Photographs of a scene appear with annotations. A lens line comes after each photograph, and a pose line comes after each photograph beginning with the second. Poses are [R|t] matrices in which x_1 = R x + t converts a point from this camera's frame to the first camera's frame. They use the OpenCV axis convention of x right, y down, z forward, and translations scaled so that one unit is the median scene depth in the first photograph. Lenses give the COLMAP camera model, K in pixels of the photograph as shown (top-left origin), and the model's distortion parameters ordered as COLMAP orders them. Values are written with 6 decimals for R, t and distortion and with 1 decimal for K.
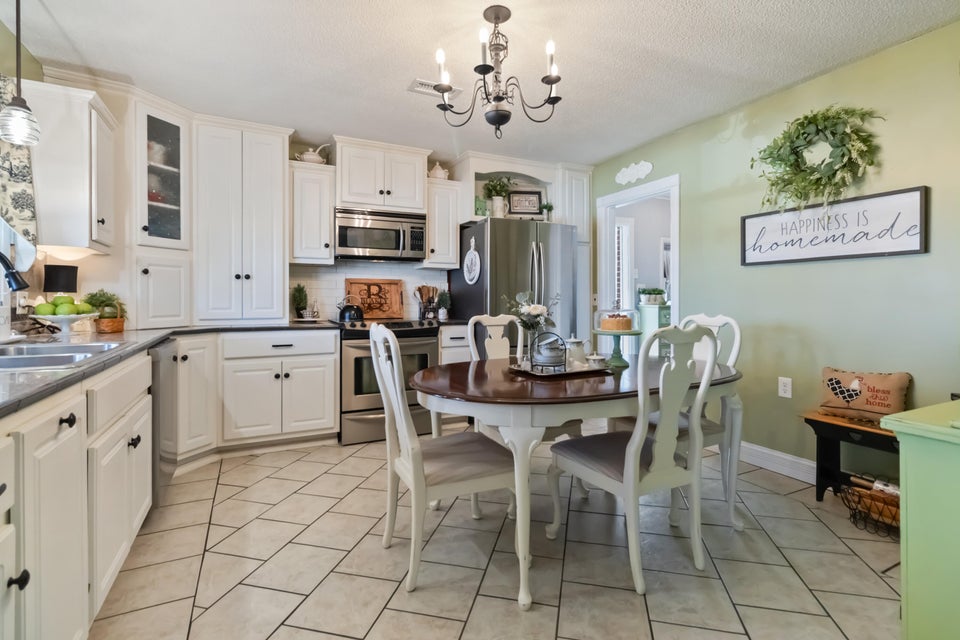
lens RADIAL K [[449.3, 0, 479.9], [0, 449.3, 299.0], [0, 0, 1]] dist [-0.002900, 0.001237]
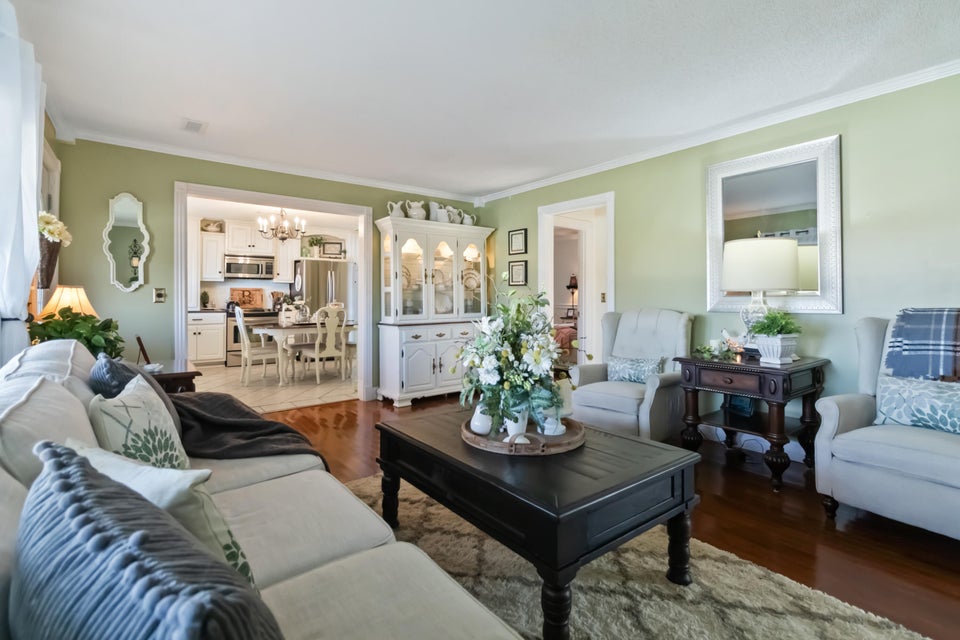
lens RADIAL K [[449.3, 0, 476.2], [0, 449.3, 294.4], [0, 0, 1]] dist [-0.002900, 0.001237]
pose [[0.981911, 0.005395, 0.189266, 0.425987], [-0.003963, 0.999961, -0.007944, -0.005907], [-0.189302, 0.007051, 0.981894, -1.251044]]
